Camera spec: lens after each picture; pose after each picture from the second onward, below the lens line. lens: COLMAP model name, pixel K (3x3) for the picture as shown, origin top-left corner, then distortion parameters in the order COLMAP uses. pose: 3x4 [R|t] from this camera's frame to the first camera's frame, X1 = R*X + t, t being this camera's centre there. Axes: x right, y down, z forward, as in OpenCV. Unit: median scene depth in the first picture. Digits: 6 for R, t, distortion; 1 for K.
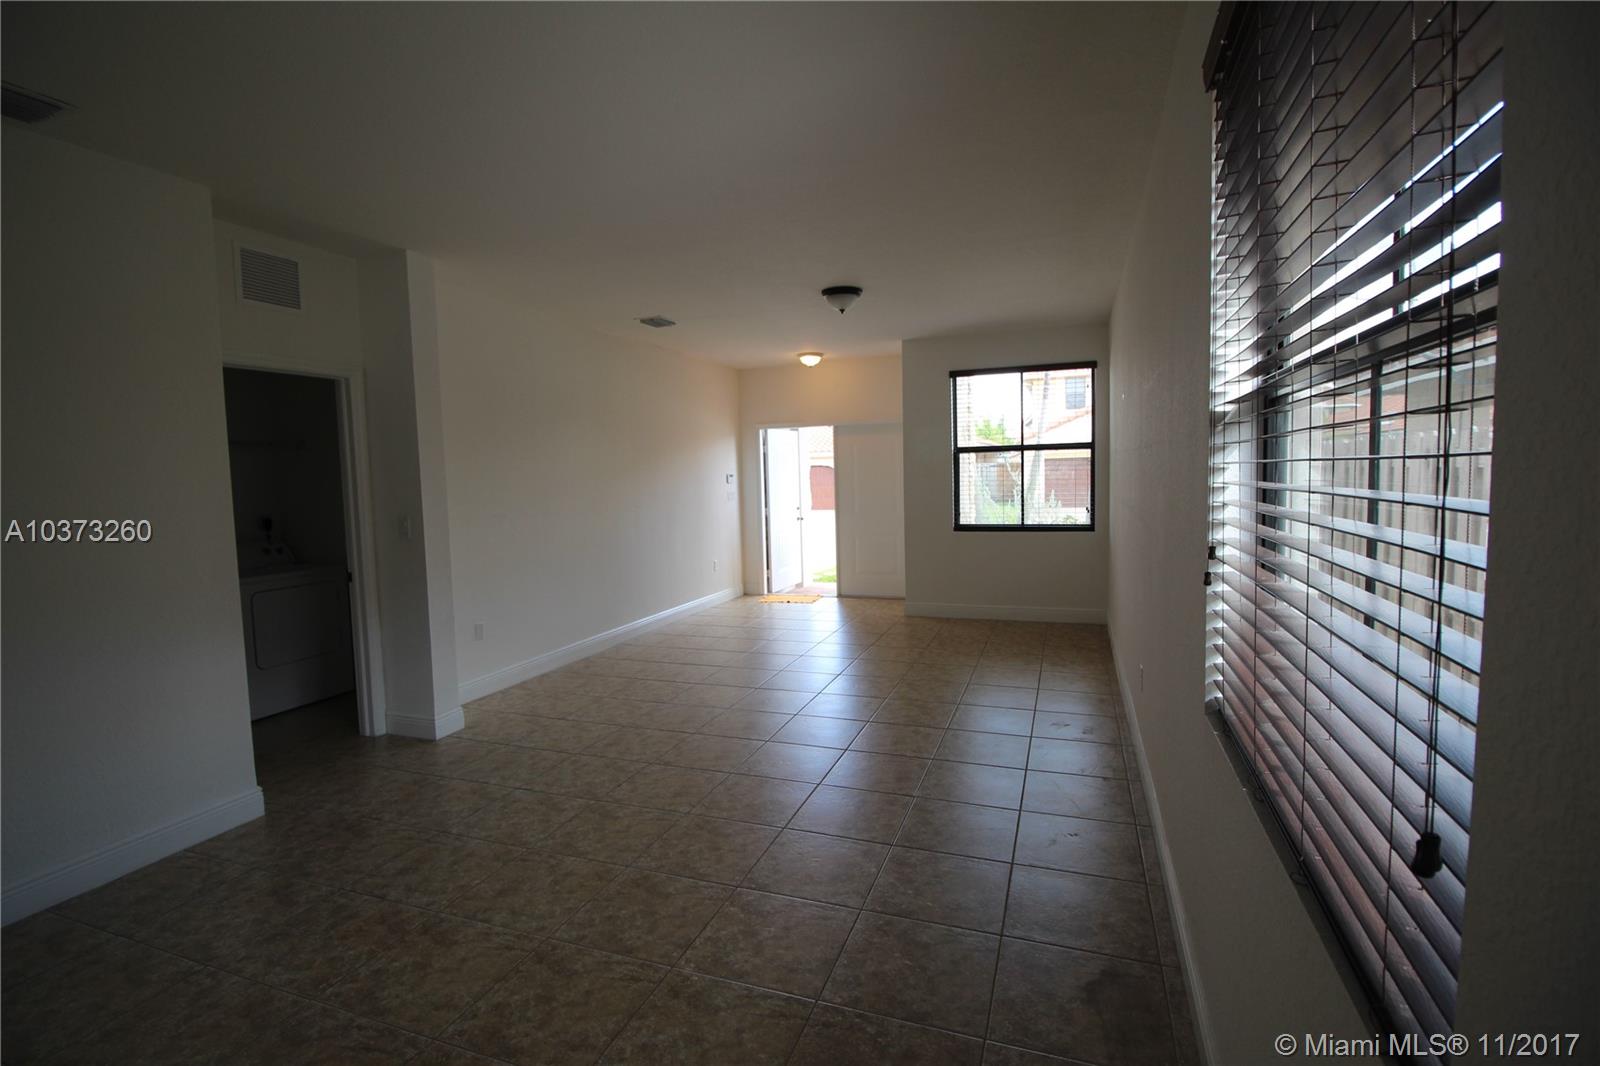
lens RADIAL K [[754.6, 0, 784.1], [0, 754.6, 530.8], [0, 0, 1]] dist [-0.012661, -0.000290]
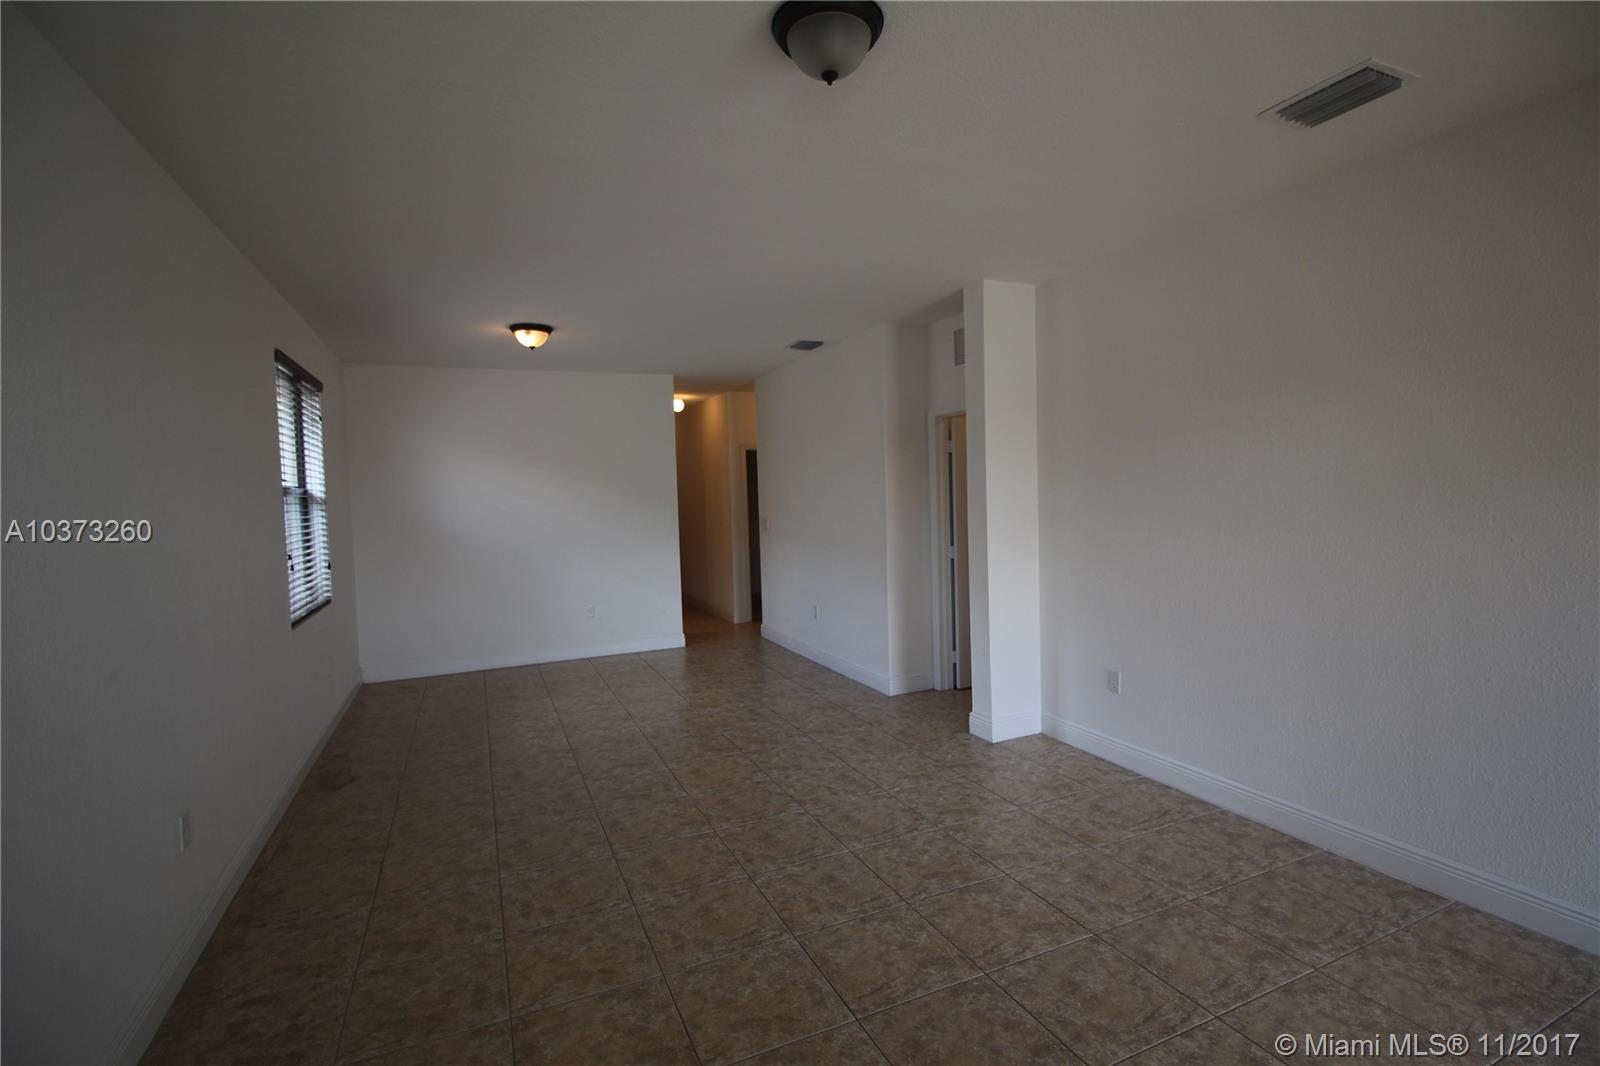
lens RADIAL K [[754.6, 0, 790.0], [0, 754.6, 533.0], [0, 0, 1]] dist [-0.012661, -0.000290]
pose [[-0.725429, 0.075434, -0.684151, 0.501171], [-0.008938, 0.992860, 0.118949, -0.149241], [0.688239, 0.092404, -0.719575, 1.807187]]
